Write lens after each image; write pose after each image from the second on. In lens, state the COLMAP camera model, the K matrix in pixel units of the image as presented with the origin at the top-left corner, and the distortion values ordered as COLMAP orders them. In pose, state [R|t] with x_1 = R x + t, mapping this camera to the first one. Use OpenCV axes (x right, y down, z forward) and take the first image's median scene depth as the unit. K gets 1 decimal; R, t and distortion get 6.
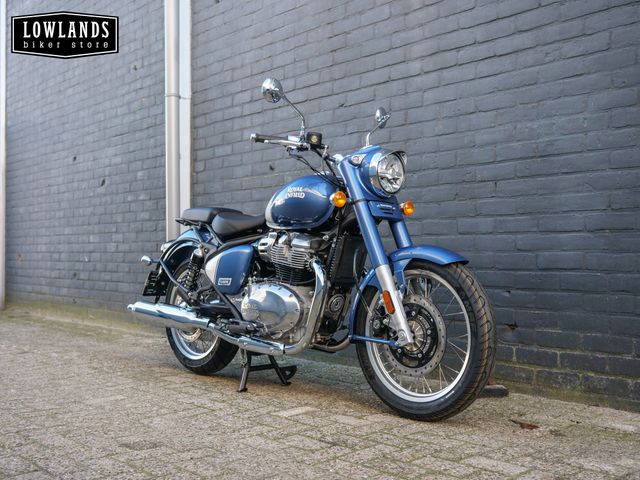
lens RADIAL K [[732.3, 0, 318.8], [0, 732.3, 239.2], [0, 0, 1]] dist [-0.000415, 0.000000]
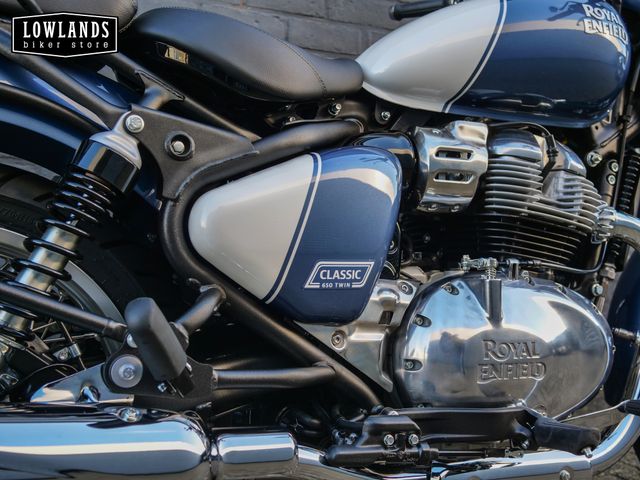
lens RADIAL K [[732.3, 0, 320.9], [0, 732.3, 241.6], [0, 0, 1]] dist [-0.000415, 0.000000]
pose [[0.309551, 0.033515, 0.950292, -0.396252], [-0.034317, 0.999121, -0.024059, 0.054786], [-0.950263, -0.025164, 0.310429, 0.965645]]
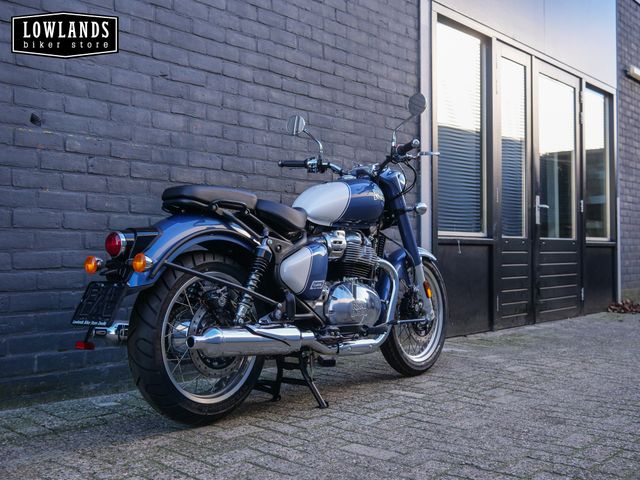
lens RADIAL K [[732.3, 0, 320.0], [0, 732.3, 238.5], [0, 0, 1]] dist [-0.000415, 0.000000]
pose [[-0.125065, 0.024315, 0.991851, -1.022581], [-0.020631, 0.999420, -0.027102, 0.028031], [-0.991934, -0.023852, -0.124490, 1.152904]]
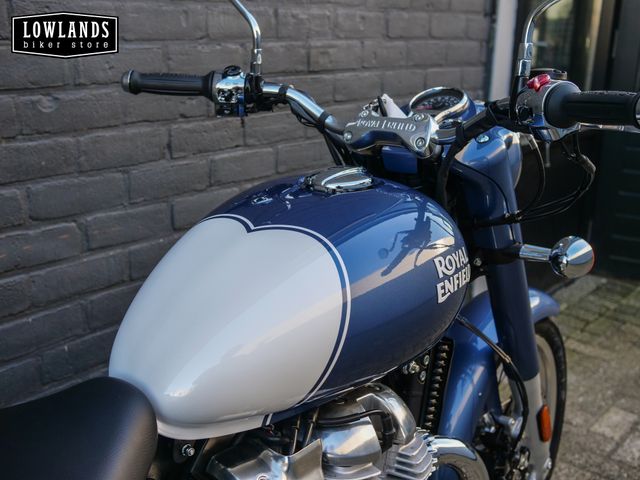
lens RADIAL K [[732.3, 0, 320.4], [0, 732.3, 237.3], [0, 0, 1]] dist [-0.000415, 0.000000]
pose [[-0.127167, -0.284706, 0.950143, -0.277309], [-0.041473, 0.958608, 0.281692, -0.146158], [-0.991014, -0.003584, -0.133711, 1.032832]]
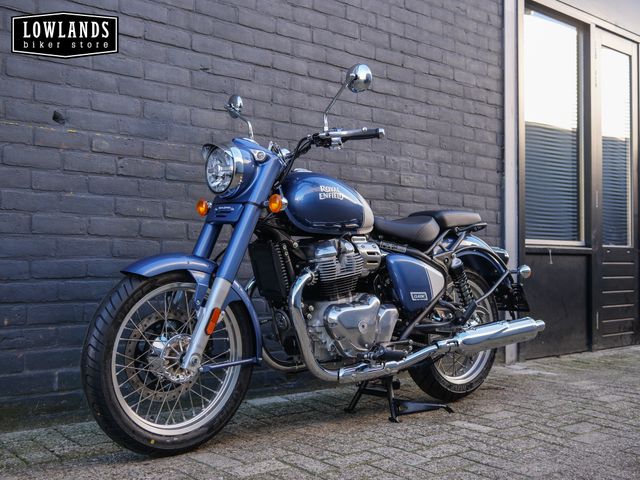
lens RADIAL K [[732.3, 0, 322.1], [0, 732.3, 238.6], [0, 0, 1]] dist [-0.000415, 0.000000]
pose [[0.018623, 0.036856, 0.999147, -0.914400], [-0.027300, 0.998967, -0.036340, 0.025232], [-0.999454, -0.026600, 0.019610, 1.070131]]
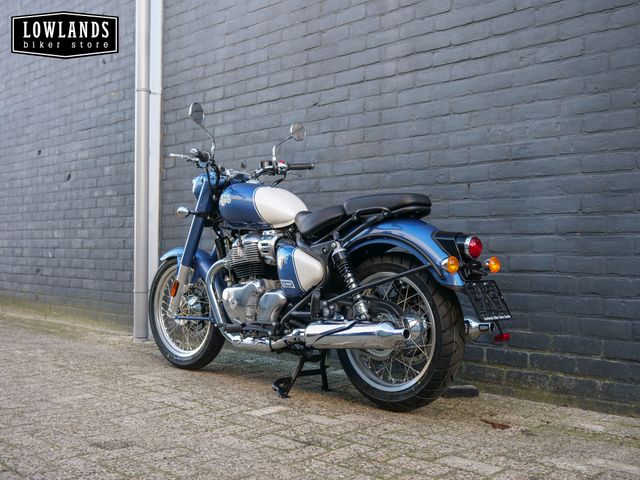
lens RADIAL K [[732.3, 0, 318.3], [0, 732.3, 239.5], [0, 0, 1]] dist [-0.000415, 0.000000]
pose [[0.998659, 0.014440, 0.049726, -0.014698], [-0.014513, 0.999894, 0.001103, 0.000336], [-0.049705, -0.001824, 0.998762, 0.003220]]
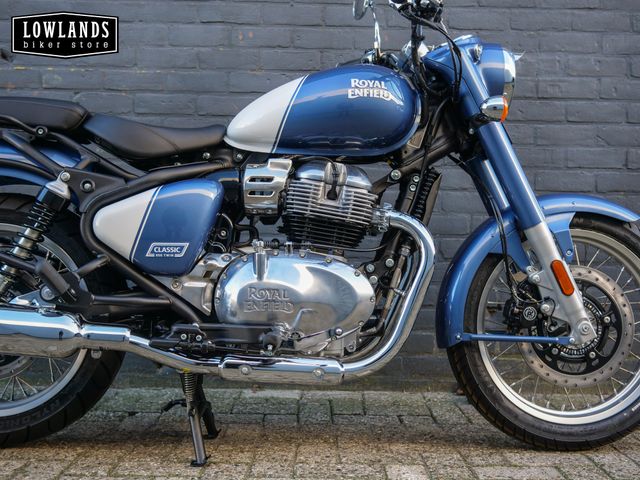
lens RADIAL K [[732.3, 0, 318.7], [0, 732.3, 240.0], [0, 0, 1]] dist [-0.000415, 0.000000]
pose [[0.656780, 0.019072, 0.753841, -0.453731], [-0.032222, 0.999477, 0.002787, 0.048507], [-0.753394, -0.026121, 0.657051, 0.623831]]
